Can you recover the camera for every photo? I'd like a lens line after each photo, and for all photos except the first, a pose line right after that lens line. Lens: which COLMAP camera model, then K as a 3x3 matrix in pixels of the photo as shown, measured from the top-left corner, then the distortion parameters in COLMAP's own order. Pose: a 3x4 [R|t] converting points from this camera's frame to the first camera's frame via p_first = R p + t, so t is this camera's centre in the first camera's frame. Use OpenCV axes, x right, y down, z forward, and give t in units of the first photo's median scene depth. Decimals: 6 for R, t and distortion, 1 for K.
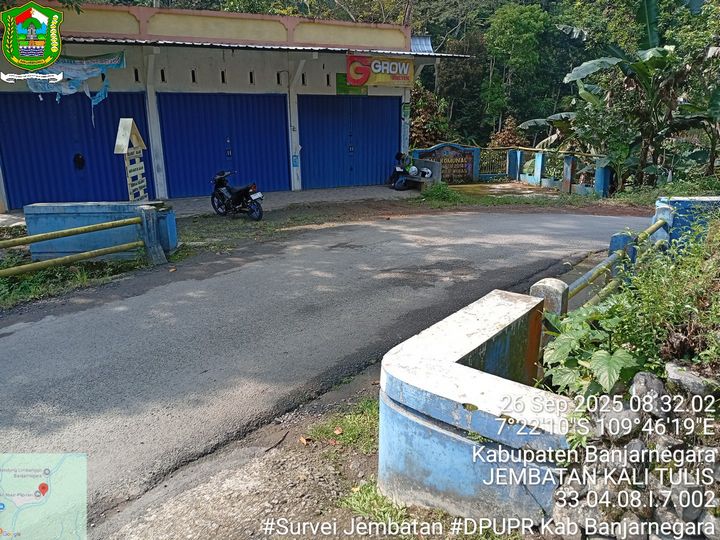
lens RADIAL K [[548.7, 0, 359.2], [0, 548.7, 266.2], [0, 0, 1]] dist [0.086405, -0.189339]
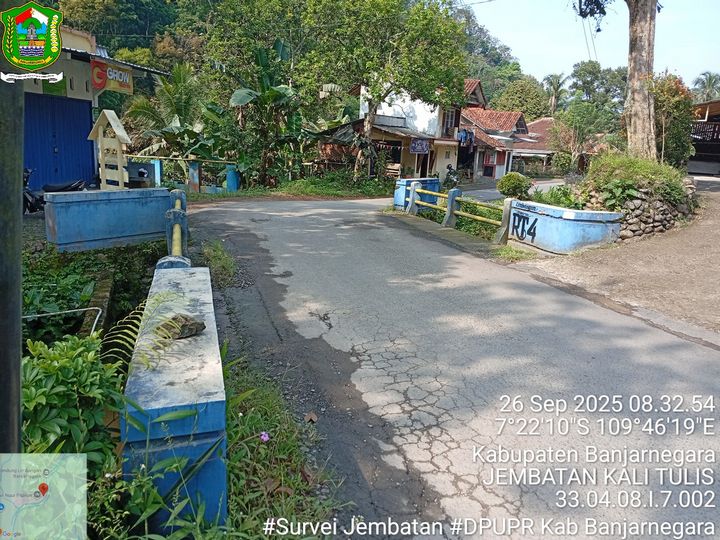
lens RADIAL K [[546.2, 0, 360.0], [0, 546.2, 270.0], [0, 0, 1]] dist [0.085128, -0.187148]
pose [[0.590023, -0.137920, 0.795519, -0.533073], [0.148956, 0.986983, 0.060635, 0.015483], [-0.793527, 0.082722, 0.602887, 0.019169]]
